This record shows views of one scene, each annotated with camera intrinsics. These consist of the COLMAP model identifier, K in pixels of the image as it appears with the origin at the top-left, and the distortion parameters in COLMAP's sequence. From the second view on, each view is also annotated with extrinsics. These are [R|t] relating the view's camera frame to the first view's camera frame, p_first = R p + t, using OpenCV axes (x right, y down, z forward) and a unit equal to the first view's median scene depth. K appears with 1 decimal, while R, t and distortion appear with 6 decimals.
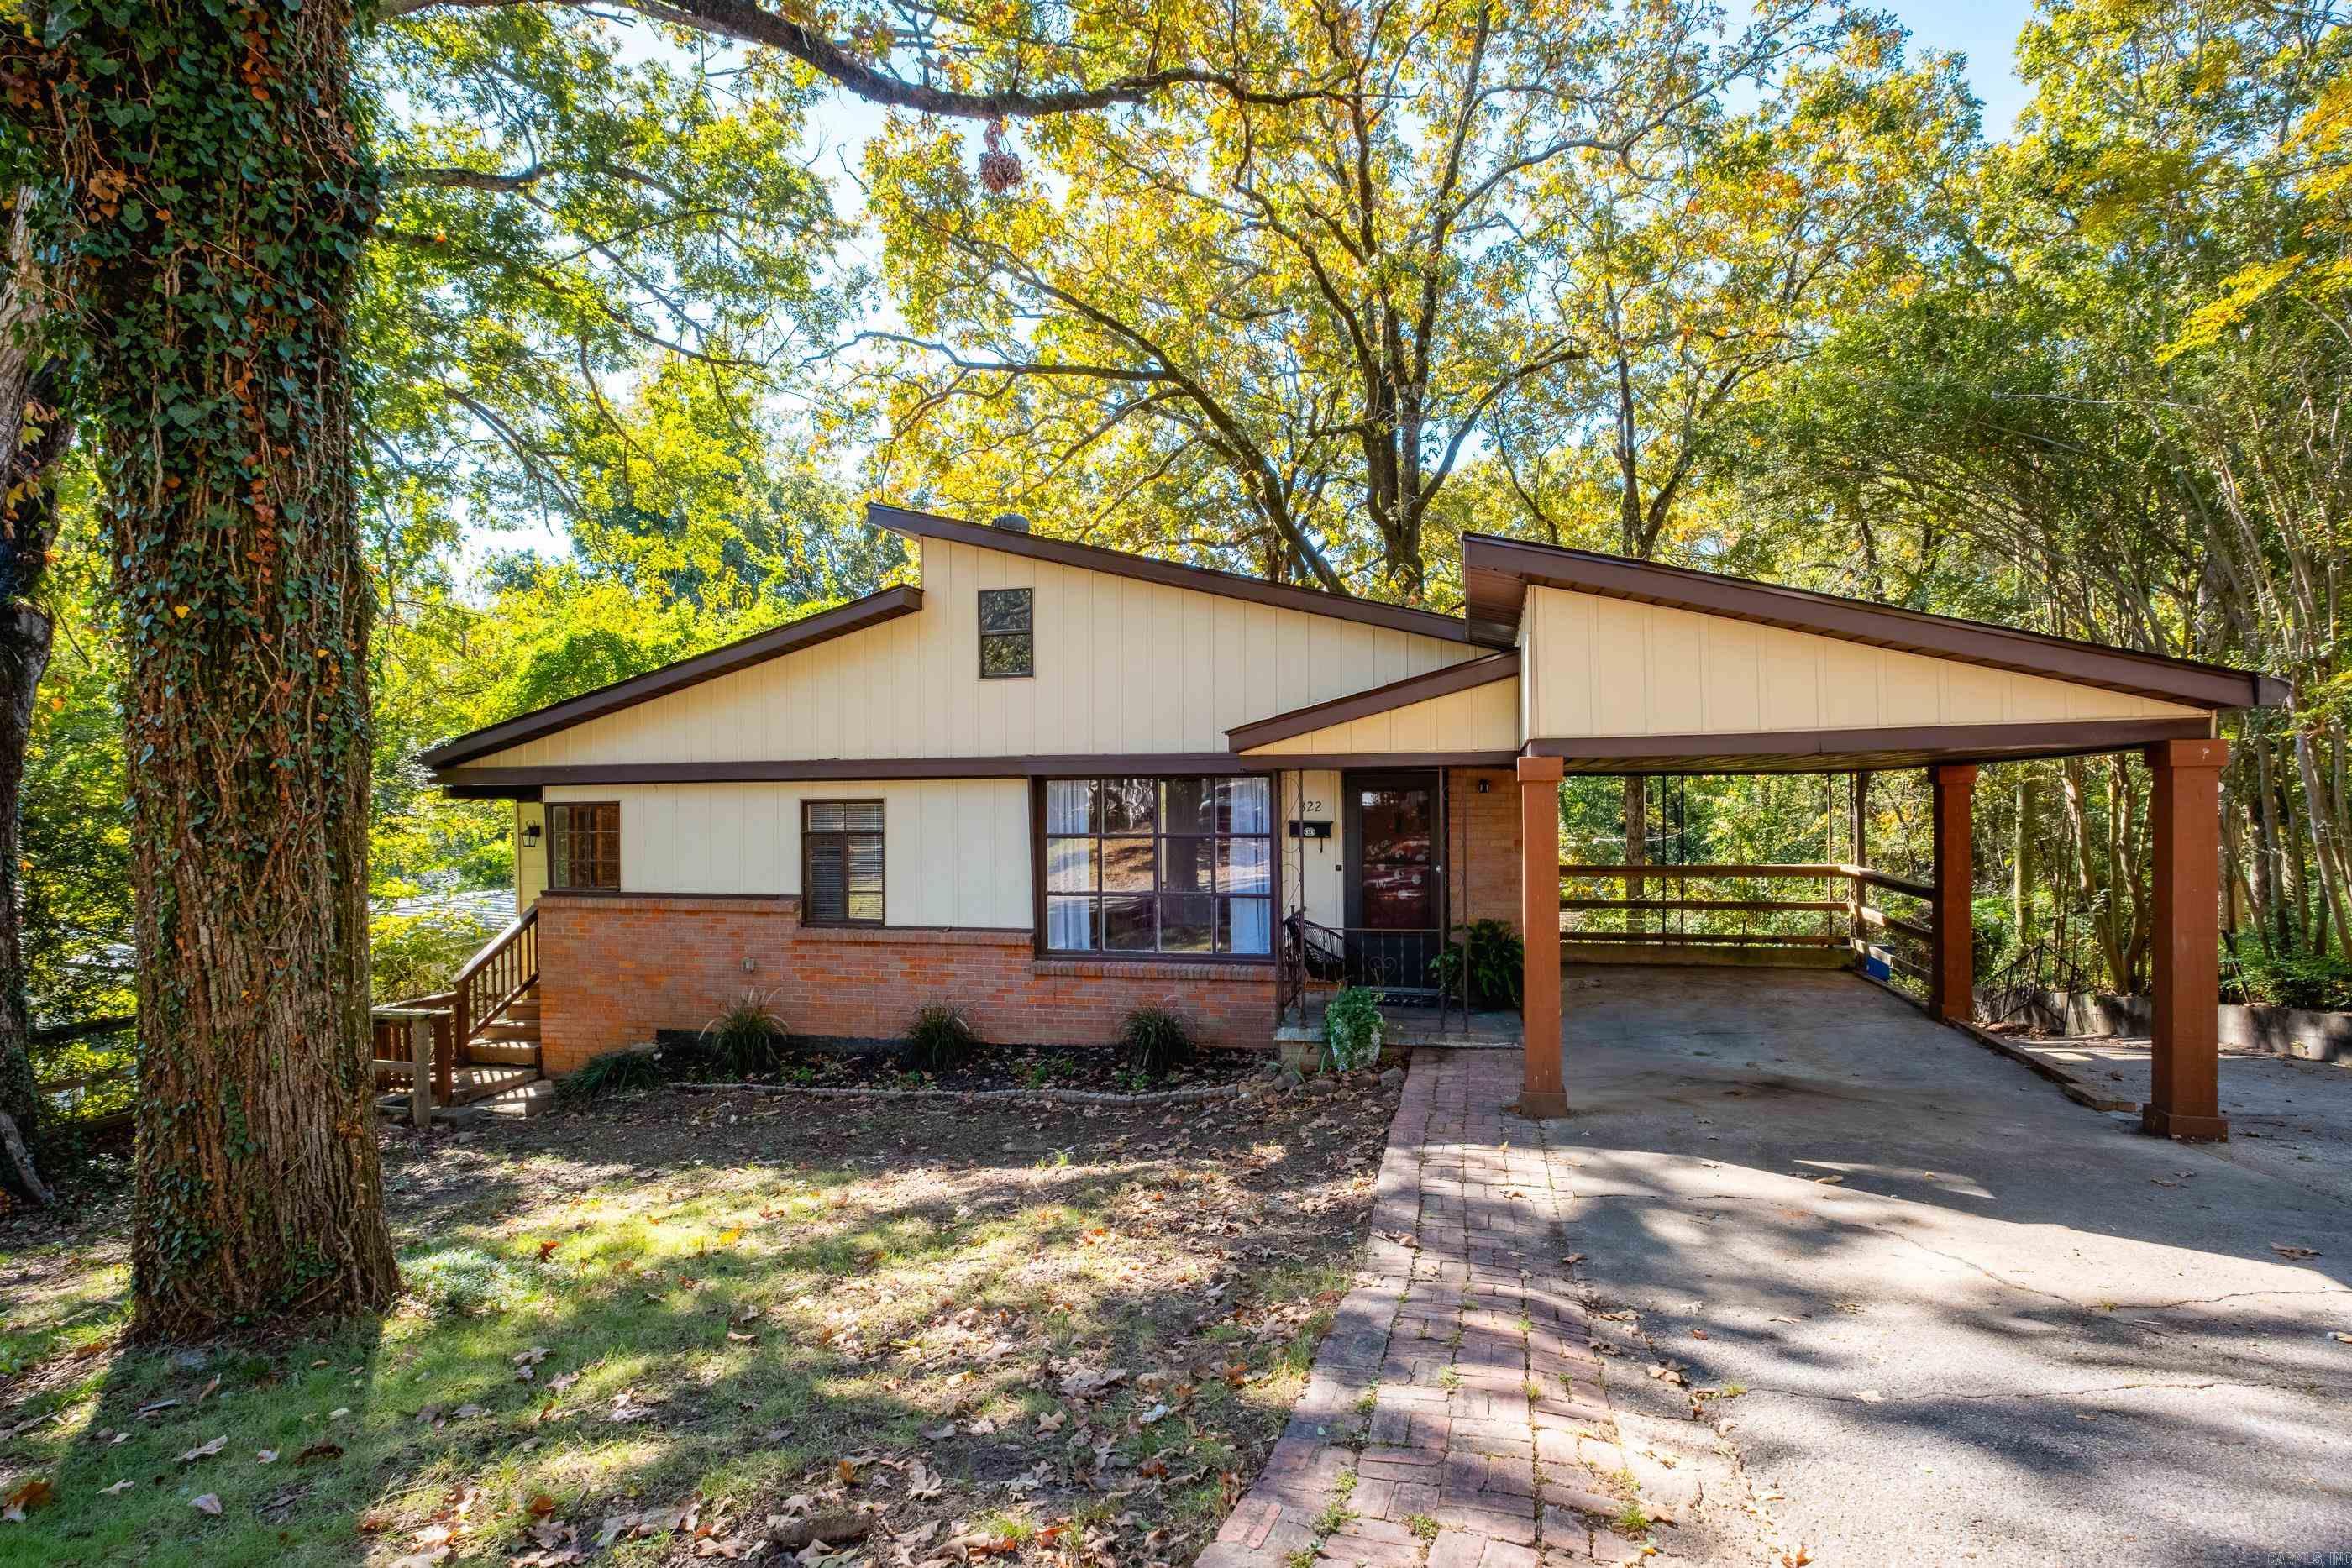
lens RADIAL K [[1254.4, 0, 1053.8], [0, 1254.4, 788.0], [0, 0, 1]] dist [0.000829, -0.000319]
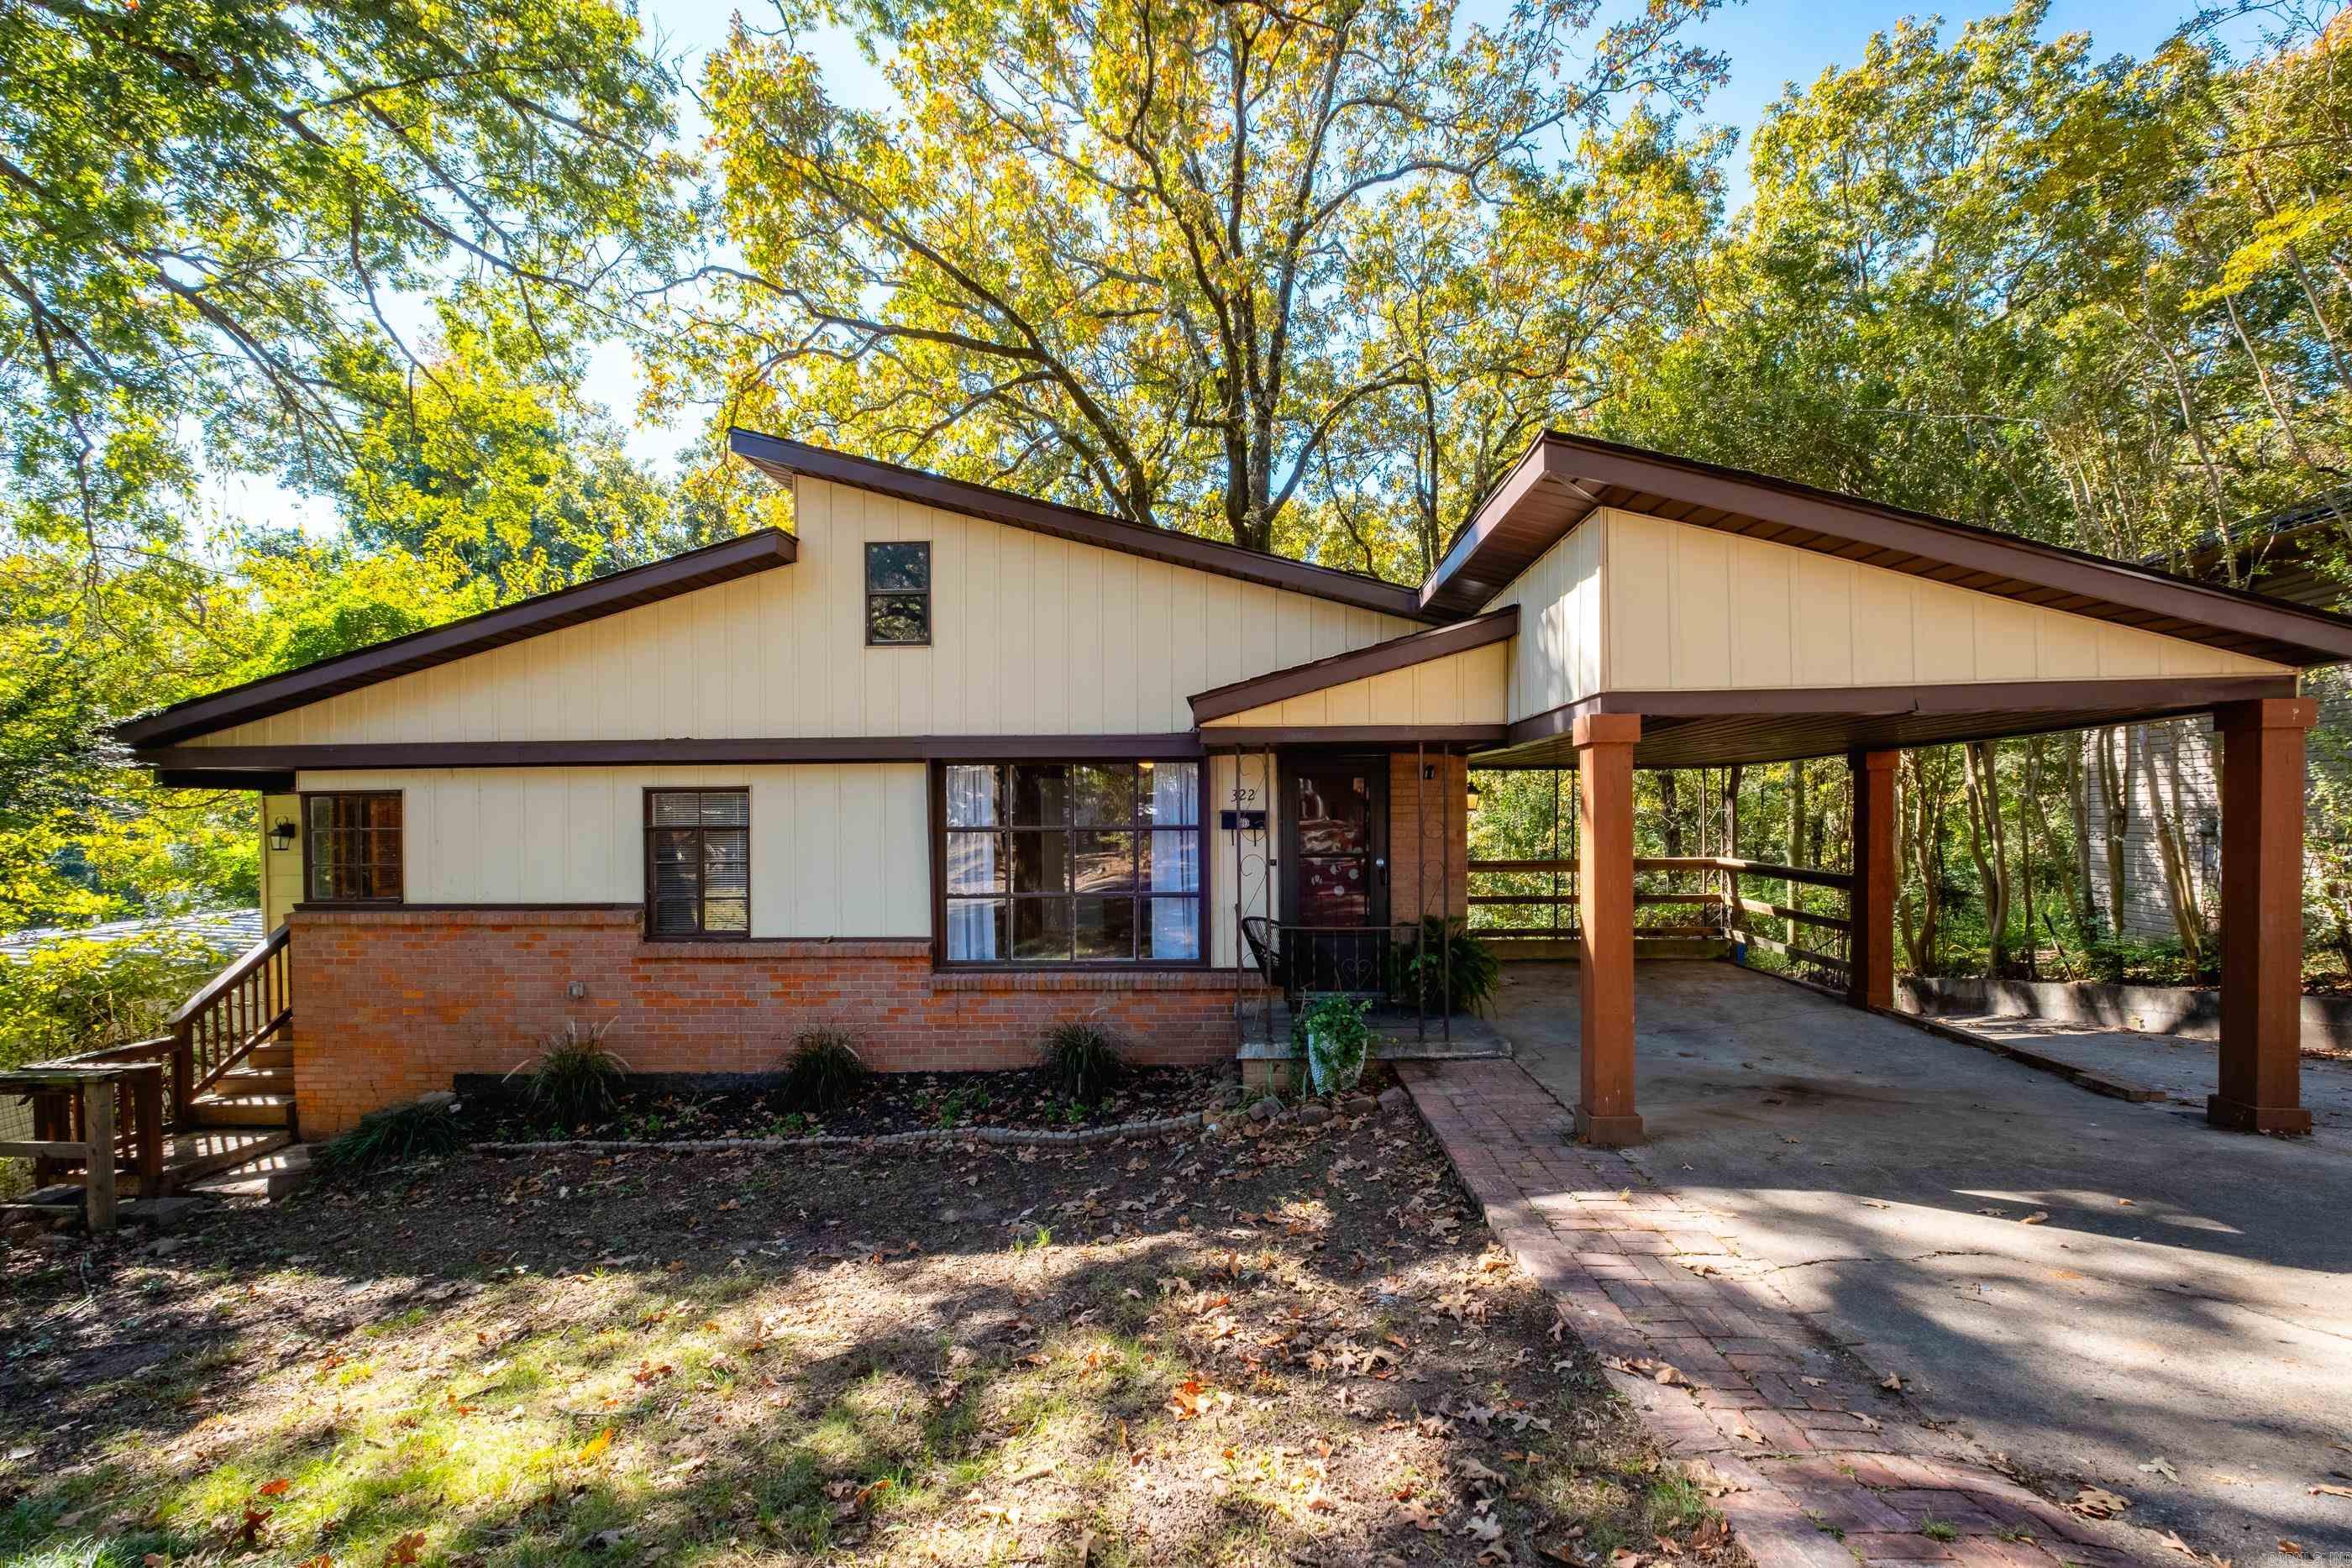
lens RADIAL K [[1055.8, 0, 1034.8], [0, 1055.8, 824.4], [0, 0, 1]] dist [-0.002840, -0.000816]
pose [[0.979650, -0.001220, 0.200710, -0.090330], [0.000701, 0.999996, 0.002656, 0.032248], [-0.200712, -0.002461, 0.979647, 0.272229]]
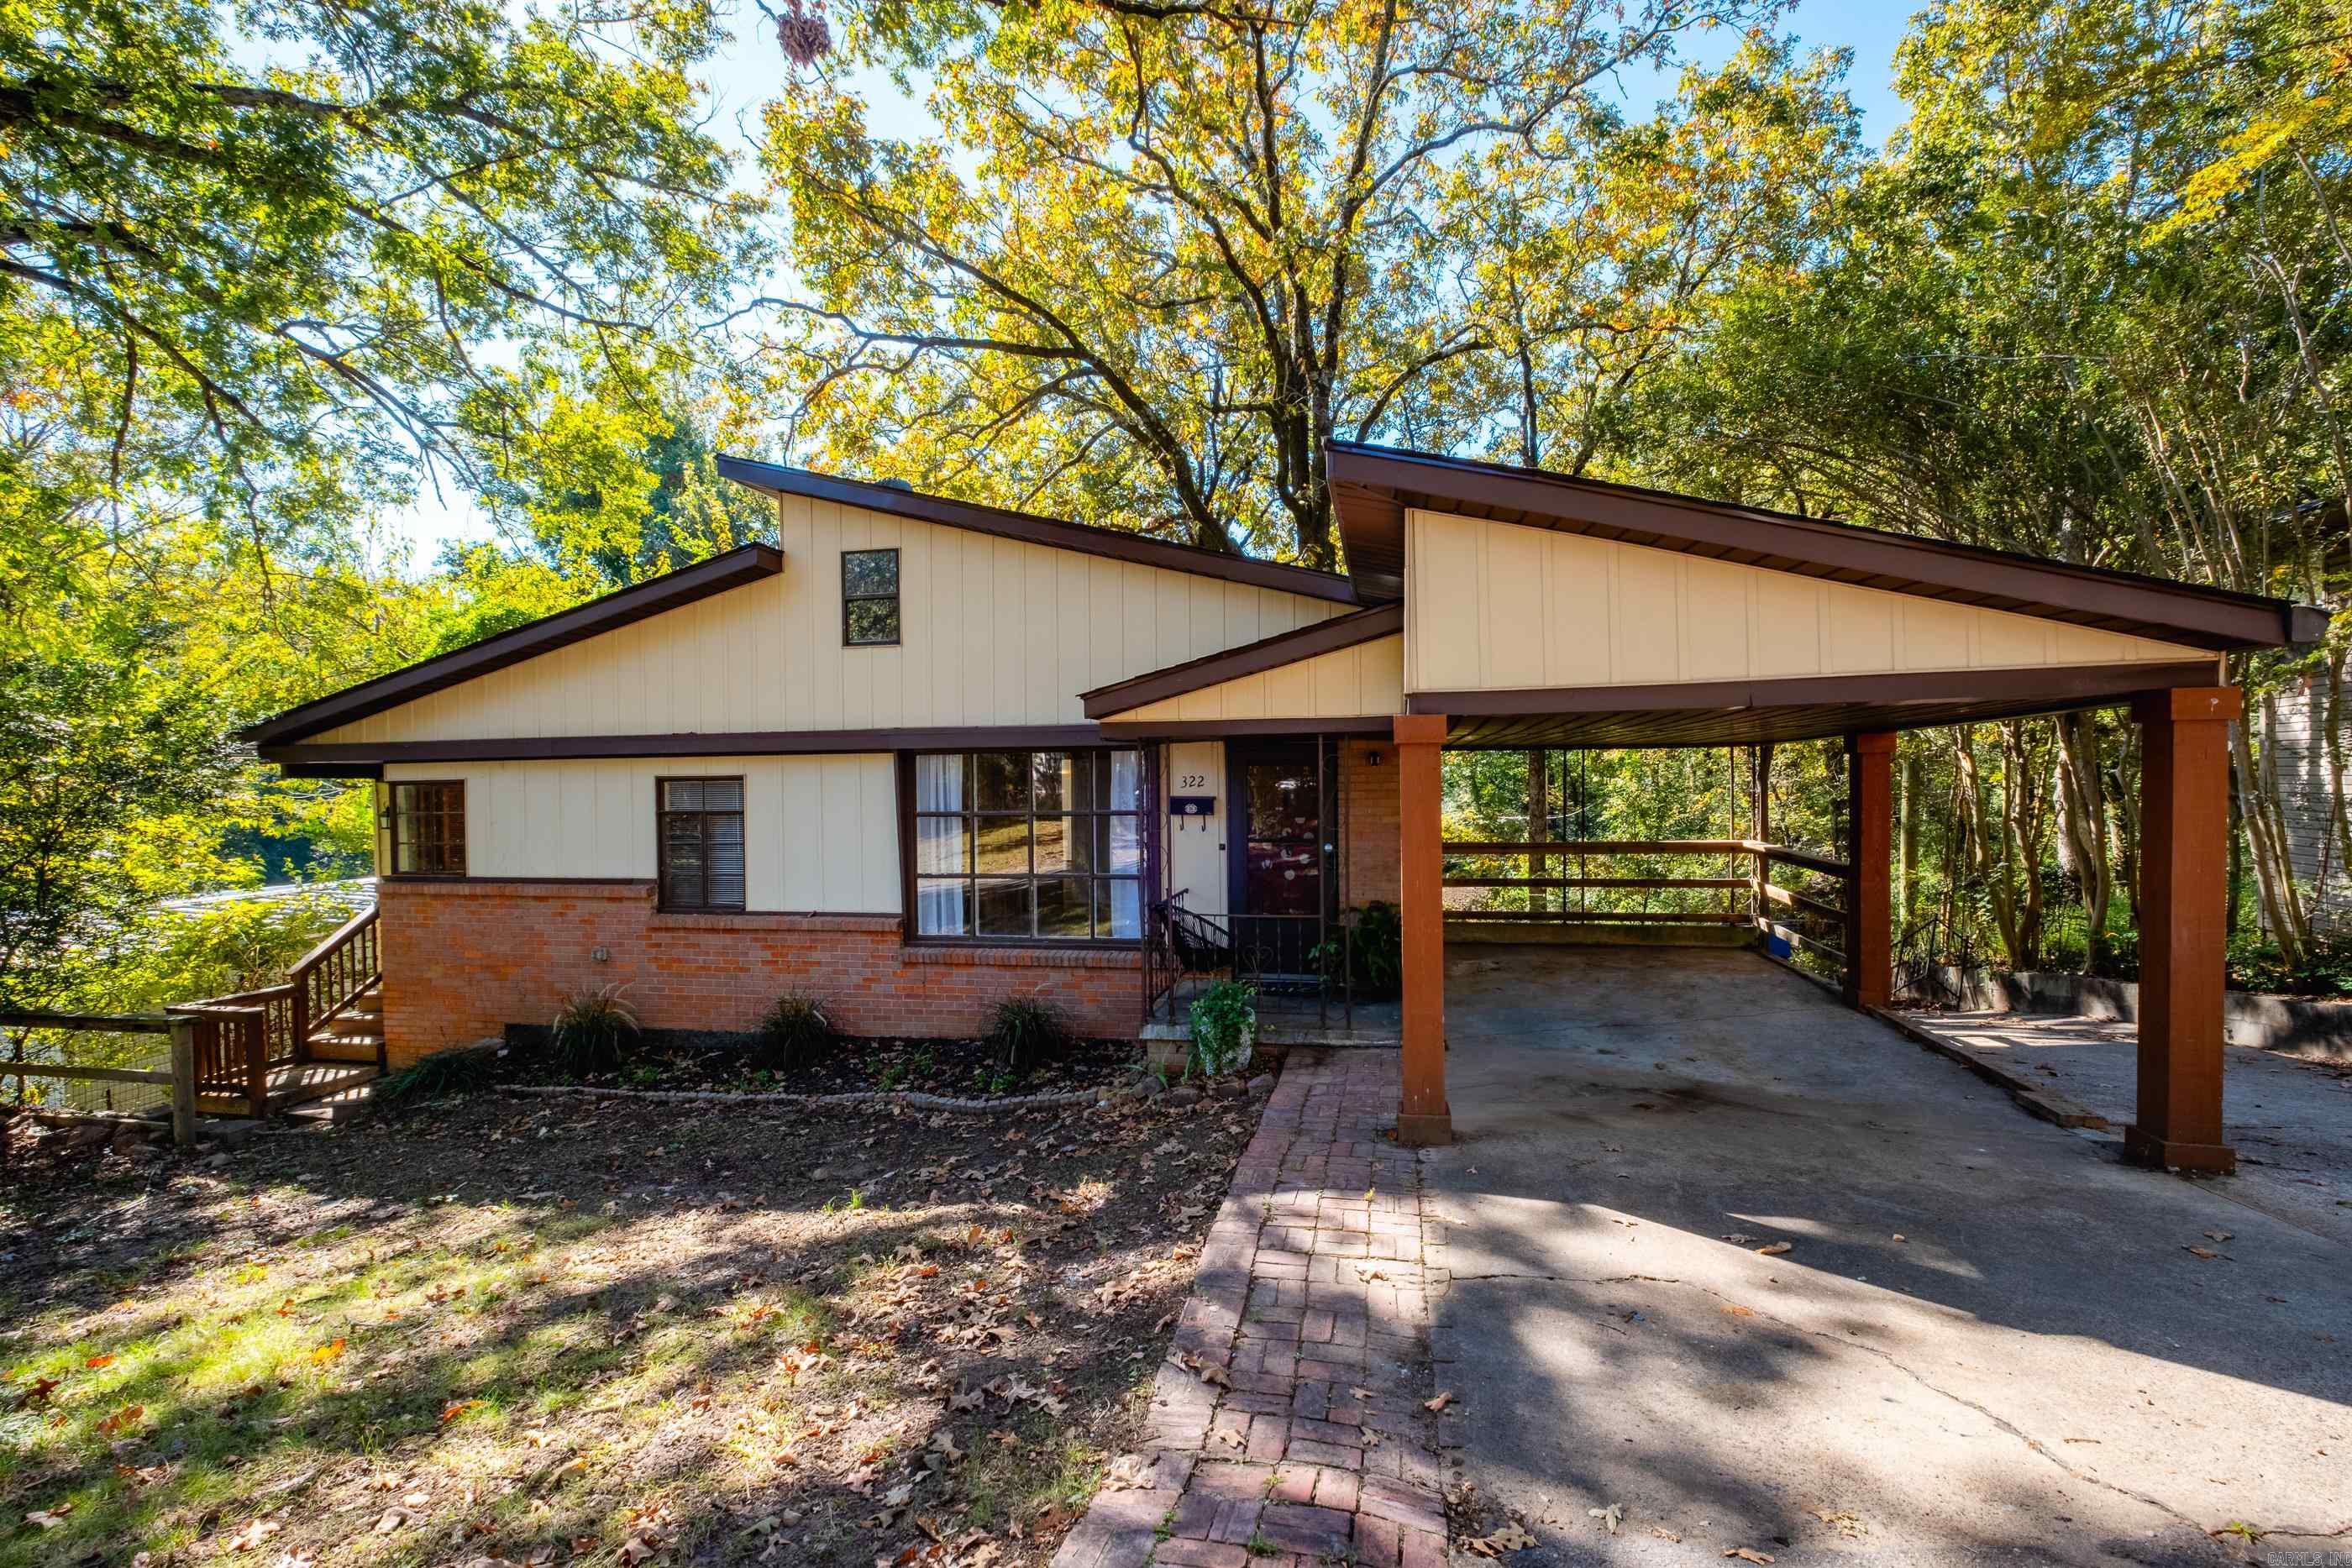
lens RADIAL K [[1028.9, 0, 1113.2], [0, 1028.9, 789.0], [0, 0, 1]] dist [-0.000391, -0.000716]
pose [[0.999223, -0.003201, 0.039294, 0.109366], [0.002817, 0.999948, 0.009824, 0.012090], [-0.039323, -0.009706, 0.999179, 0.225628]]
